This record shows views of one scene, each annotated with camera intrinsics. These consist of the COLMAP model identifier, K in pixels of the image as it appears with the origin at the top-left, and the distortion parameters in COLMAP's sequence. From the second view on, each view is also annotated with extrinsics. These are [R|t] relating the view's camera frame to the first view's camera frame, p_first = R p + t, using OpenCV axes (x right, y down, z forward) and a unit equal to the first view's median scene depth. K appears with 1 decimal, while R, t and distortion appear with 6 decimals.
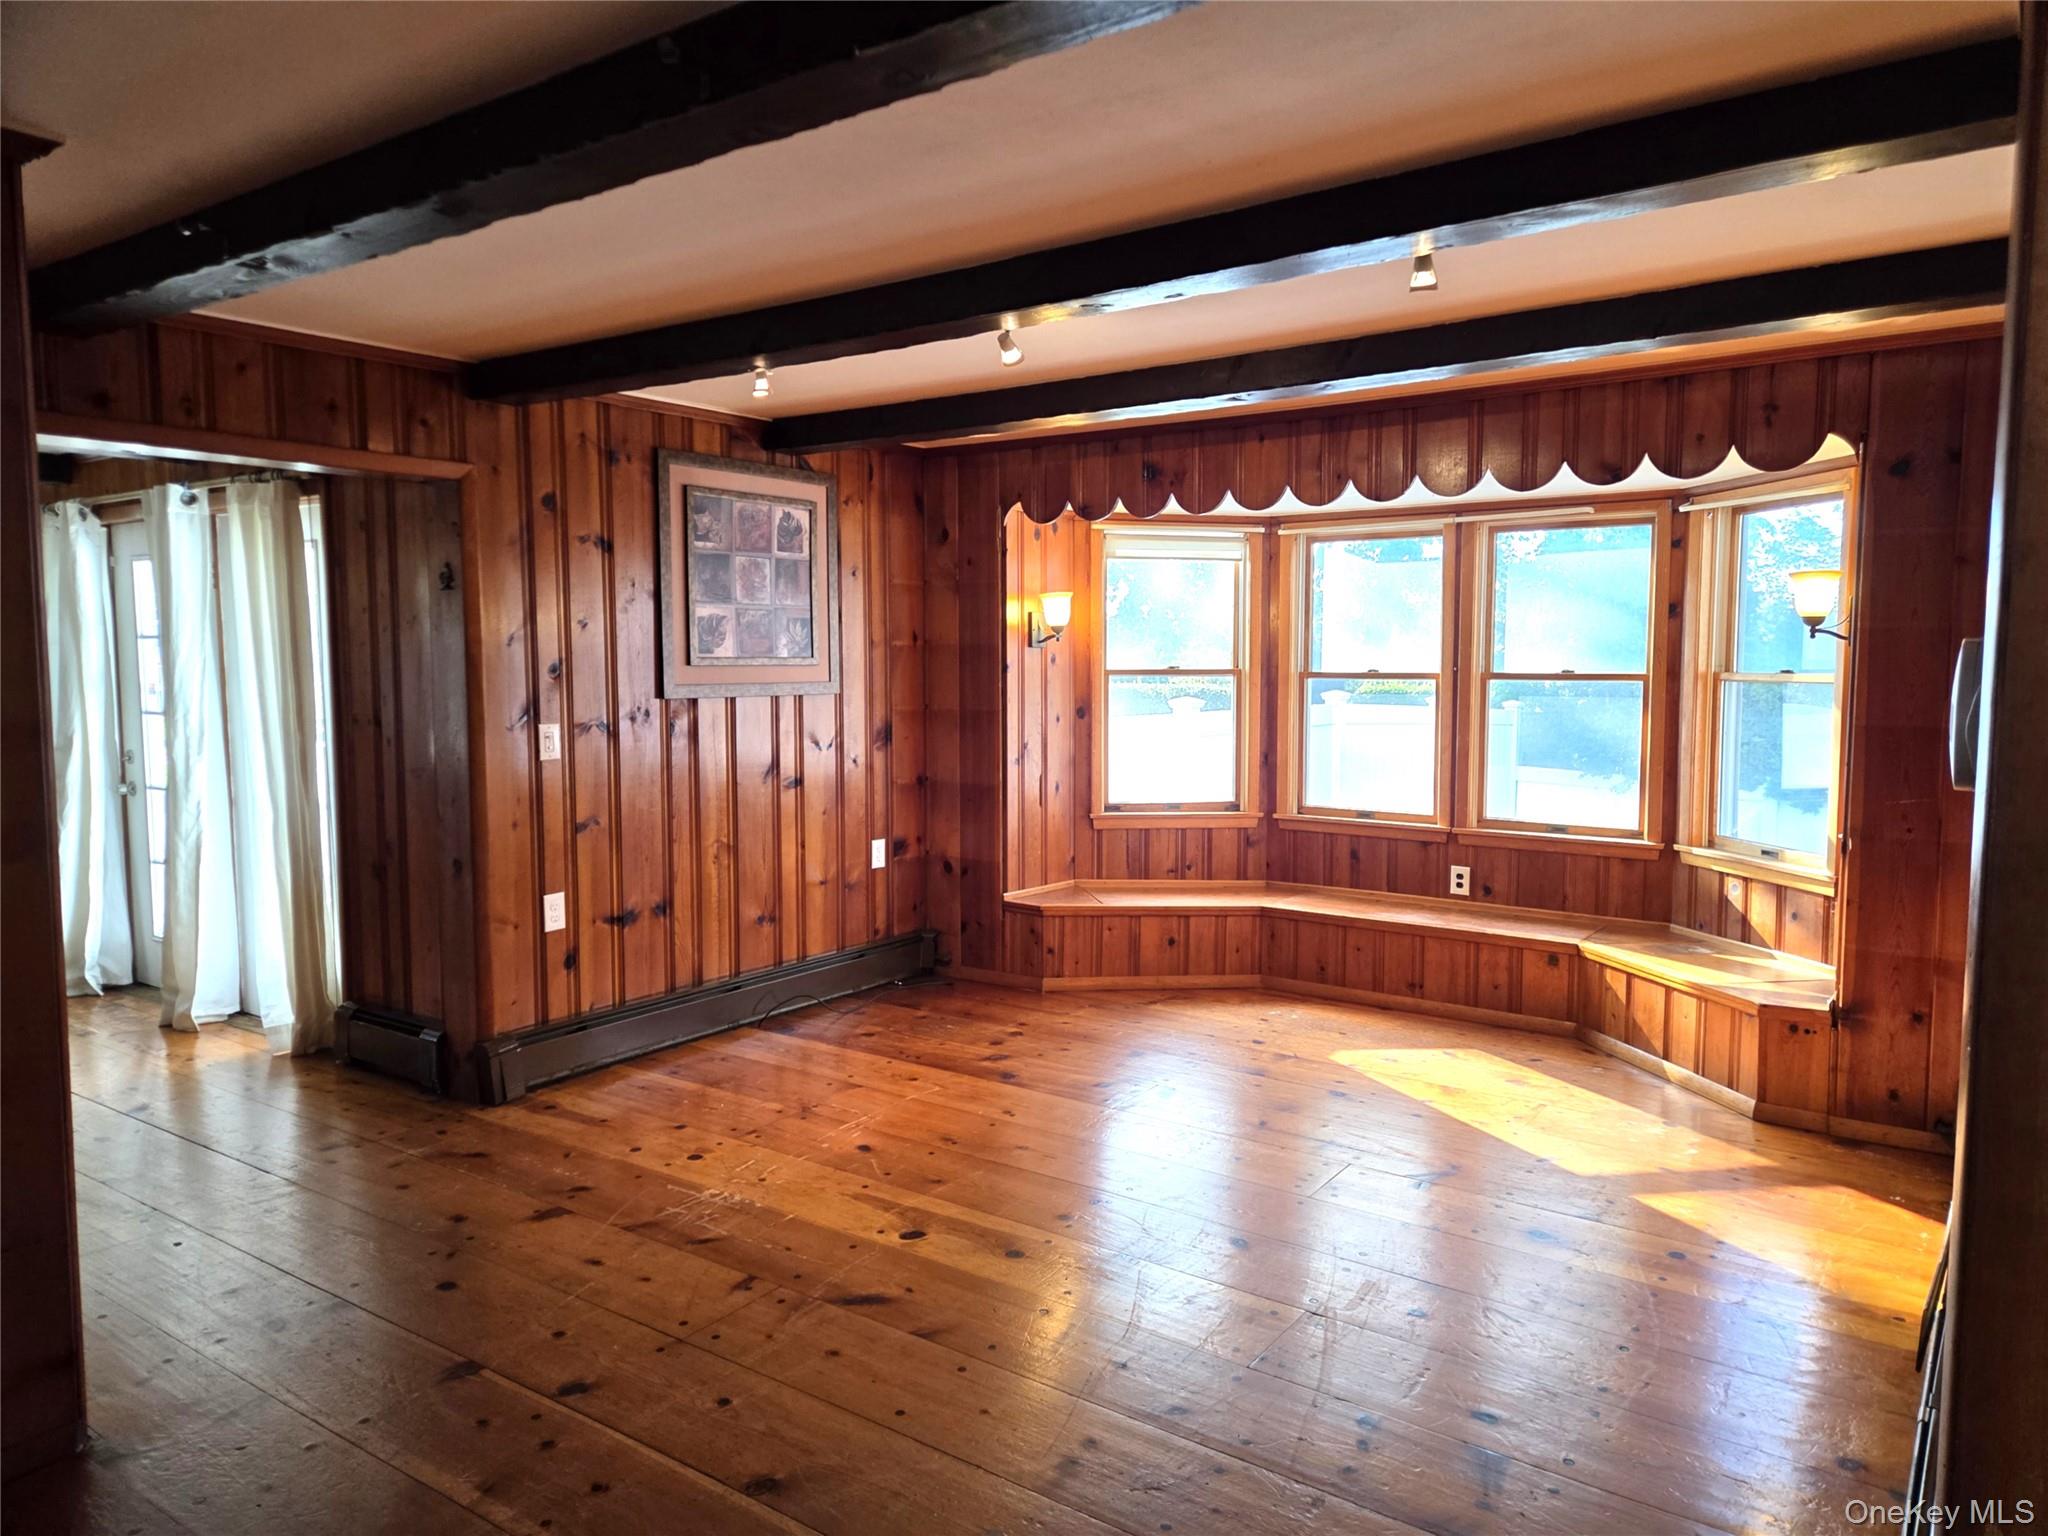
lens RADIAL K [[1362.0, 0, 1046.8], [0, 1362.0, 756.2], [0, 0, 1]] dist [0.073962, -0.061052]
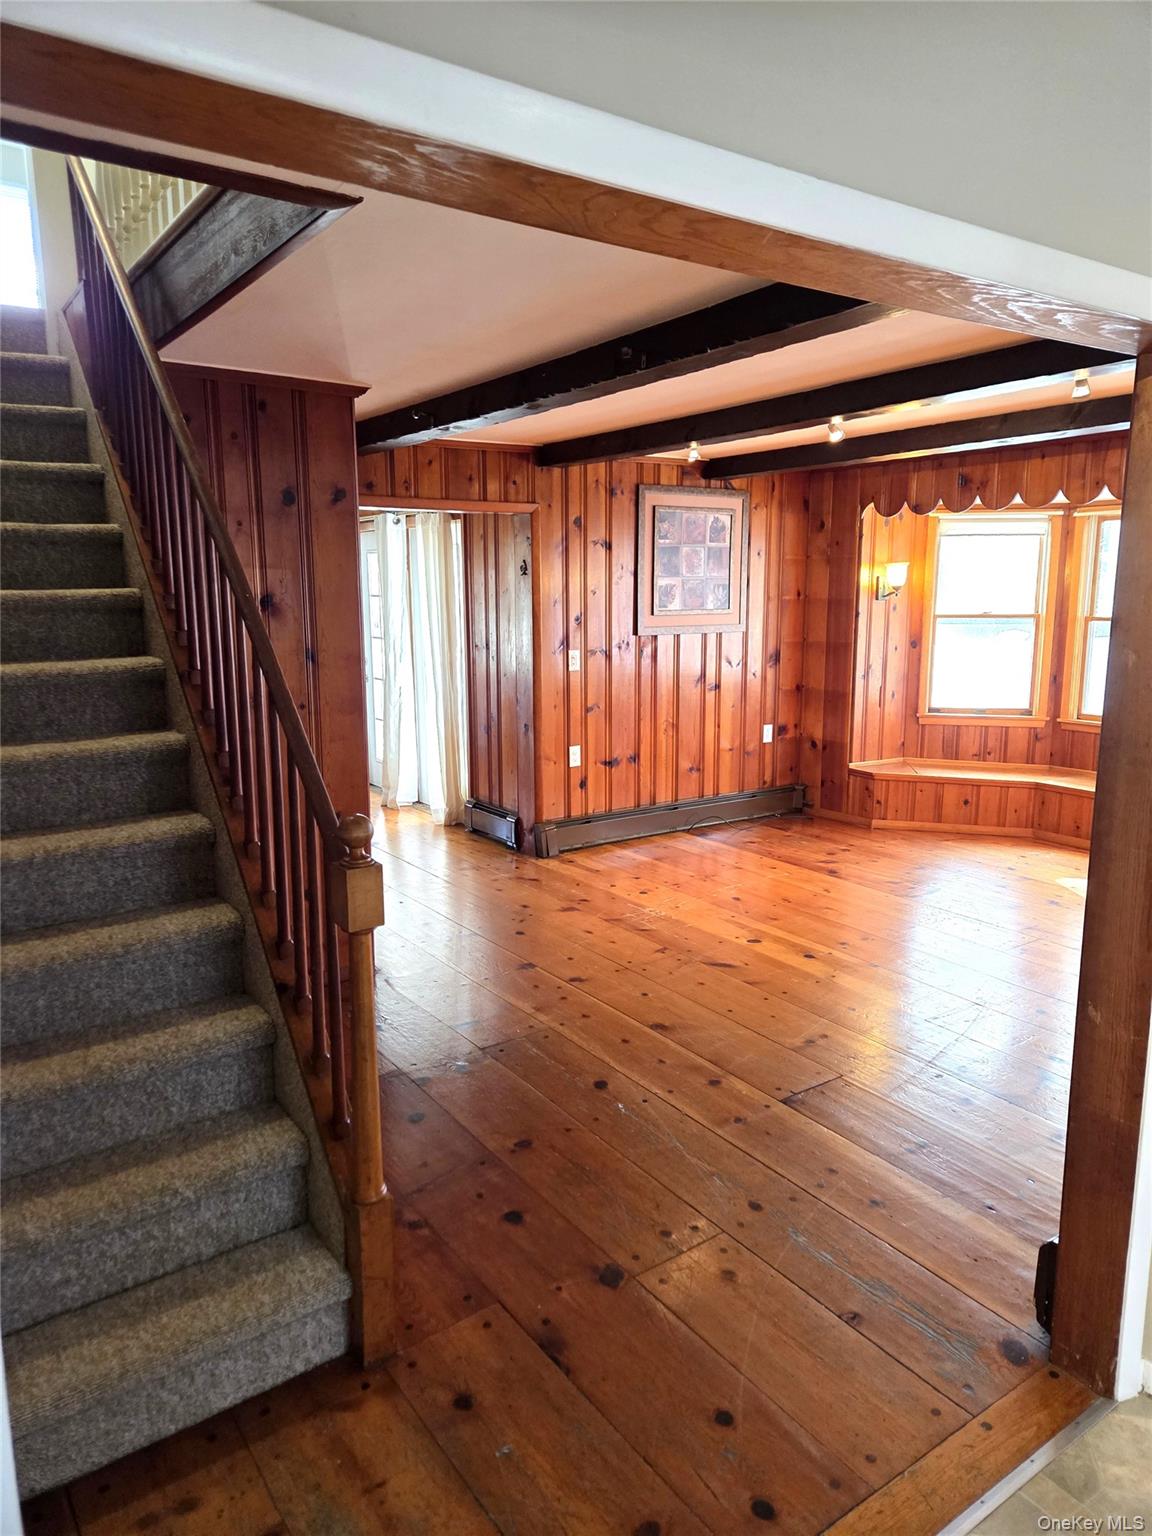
lens RADIAL K [[1021.5, 0, 573.9], [0, 1021.5, 755.3], [0, 0, 1]] dist [0.073962, -0.061052]
pose [[0.937296, 0.053736, -0.344368, 0.091491], [-0.022431, 0.995295, 0.094256, -0.011809], [0.347813, -0.080622, 0.934091, -0.224718]]
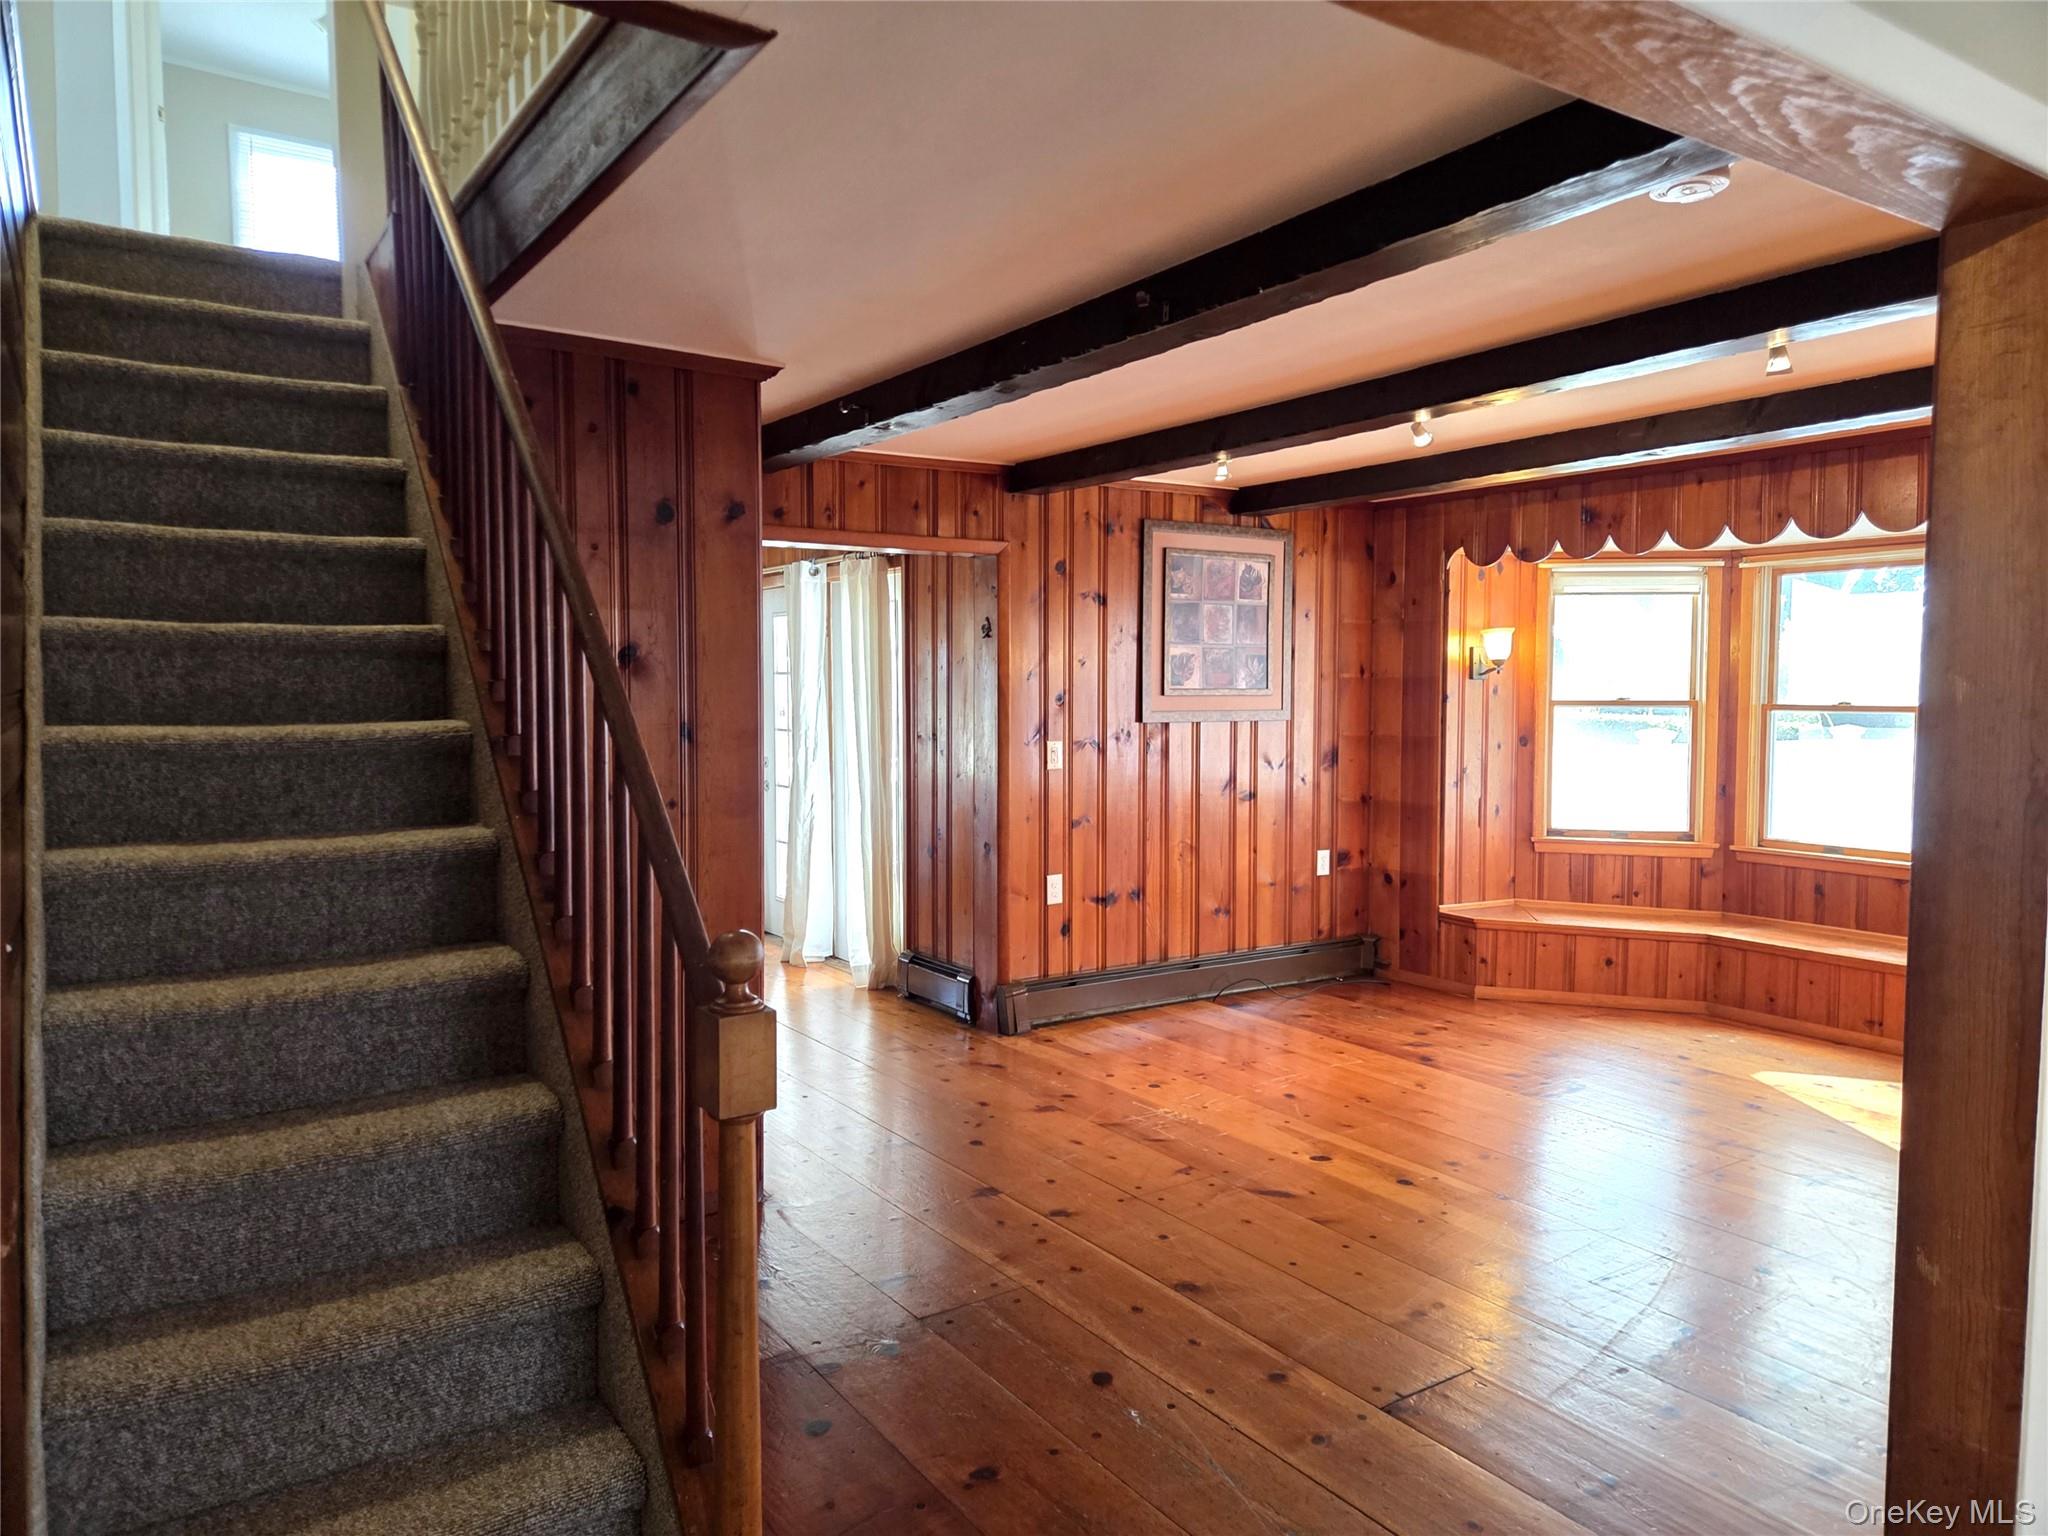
lens RADIAL K [[1362.0, 0, 1027.5], [0, 1362.0, 750.3], [0, 0, 1]] dist [0.073962, -0.061052]
pose [[0.932882, 0.019841, -0.359636, 0.064236], [-0.029341, 0.999349, -0.020974, 0.011722], [0.358985, 0.030118, 0.932857, -0.175213]]
